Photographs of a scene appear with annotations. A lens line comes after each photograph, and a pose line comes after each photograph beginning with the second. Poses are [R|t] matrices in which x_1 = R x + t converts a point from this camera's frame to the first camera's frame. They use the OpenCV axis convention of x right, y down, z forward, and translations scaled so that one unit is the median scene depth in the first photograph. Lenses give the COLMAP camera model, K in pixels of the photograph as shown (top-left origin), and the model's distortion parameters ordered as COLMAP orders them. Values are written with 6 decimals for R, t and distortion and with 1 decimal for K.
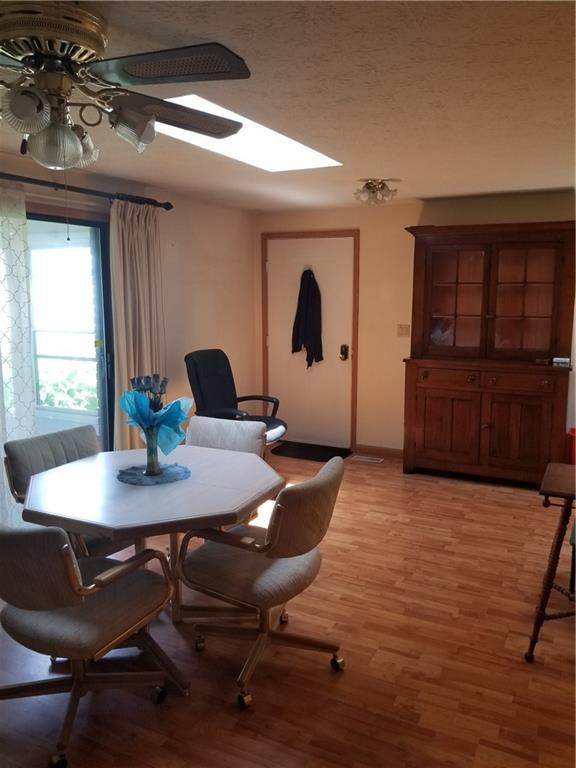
lens RADIAL K [[604.2, 0, 289.3], [0, 604.2, 386.0], [0, 0, 1]] dist [0.004311, 0.013548]
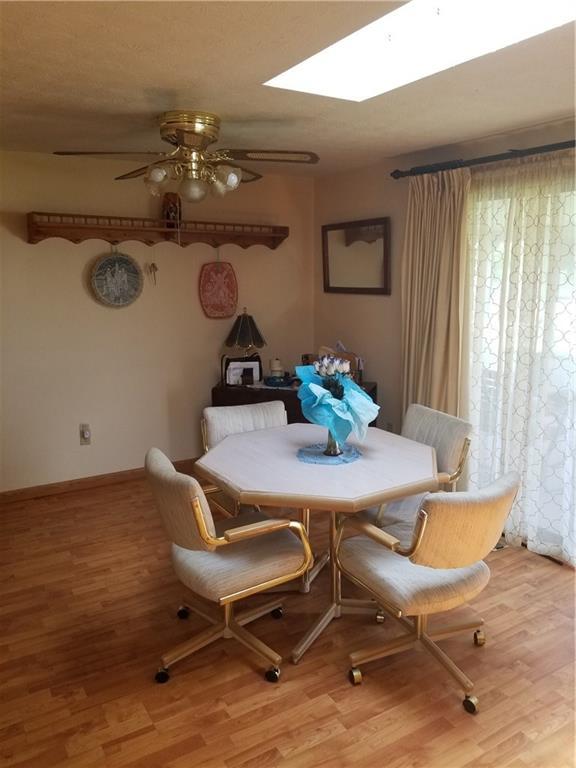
lens RADIAL K [[604.2, 0, 289.4], [0, 604.2, 379.6], [0, 0, 1]] dist [0.004311, 0.013548]
pose [[-0.524640, 0.152771, -0.837505, 0.688846], [-0.149149, 0.952057, 0.267099, -0.251130], [0.838157, 0.265044, -0.476702, 1.490035]]
